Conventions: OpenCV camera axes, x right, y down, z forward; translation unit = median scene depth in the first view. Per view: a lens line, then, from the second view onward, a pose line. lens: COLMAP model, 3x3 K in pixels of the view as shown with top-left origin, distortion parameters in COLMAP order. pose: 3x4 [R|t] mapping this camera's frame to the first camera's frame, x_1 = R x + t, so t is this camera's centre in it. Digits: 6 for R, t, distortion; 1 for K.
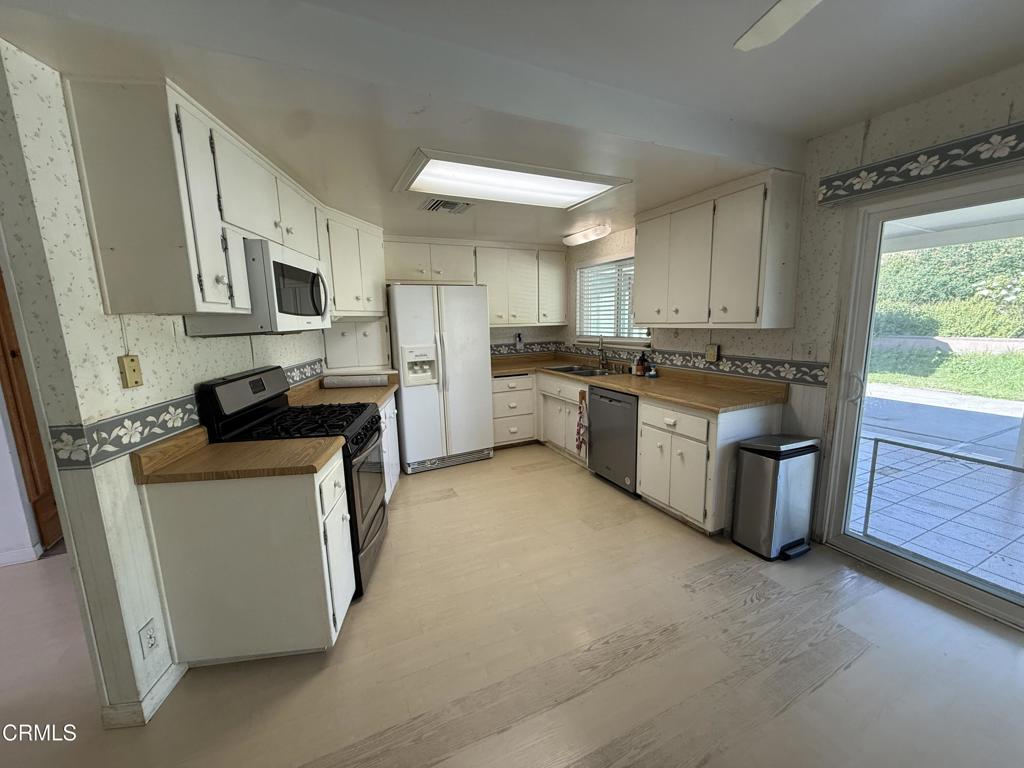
lens RADIAL K [[406.5, 0, 509.5], [0, 406.5, 382.9], [0, 0, 1]] dist [-0.000828, 0.000017]
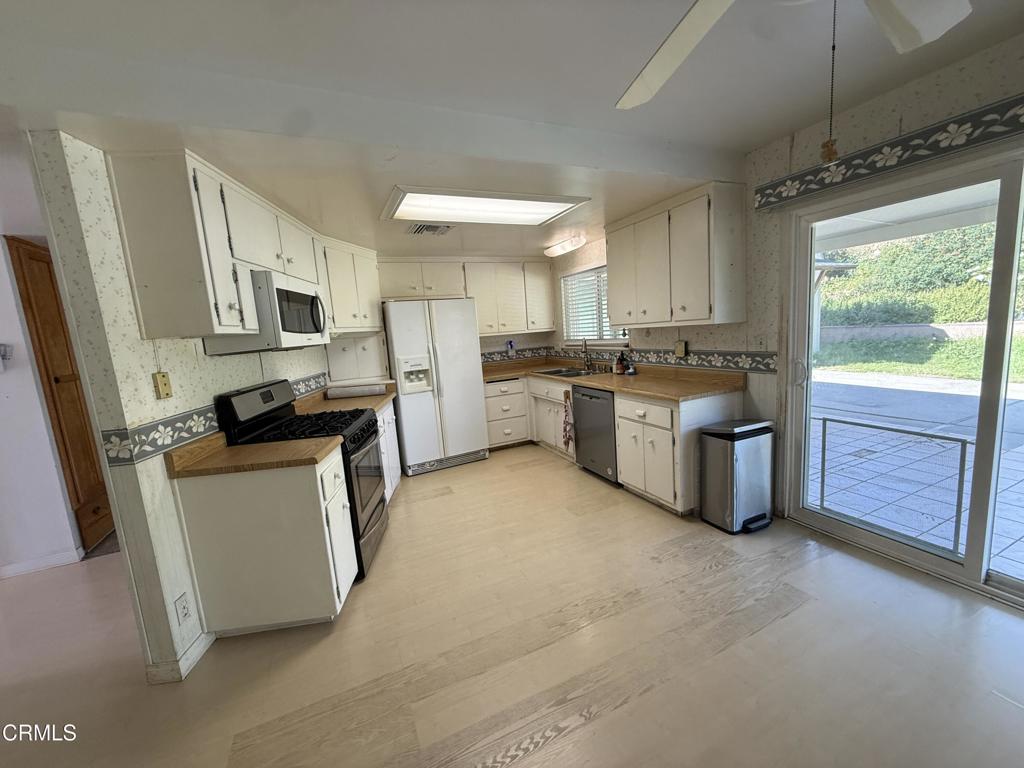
lens RADIAL K [[407.8, 0, 509.8], [0, 407.8, 382.5], [0, 0, 1]] dist [-0.000471, 0.000360]
pose [[0.998539, -0.048705, -0.023417, 0.081367], [0.048102, 0.998512, -0.025675, 0.027148], [0.024632, 0.024511, 0.999396, -0.117963]]
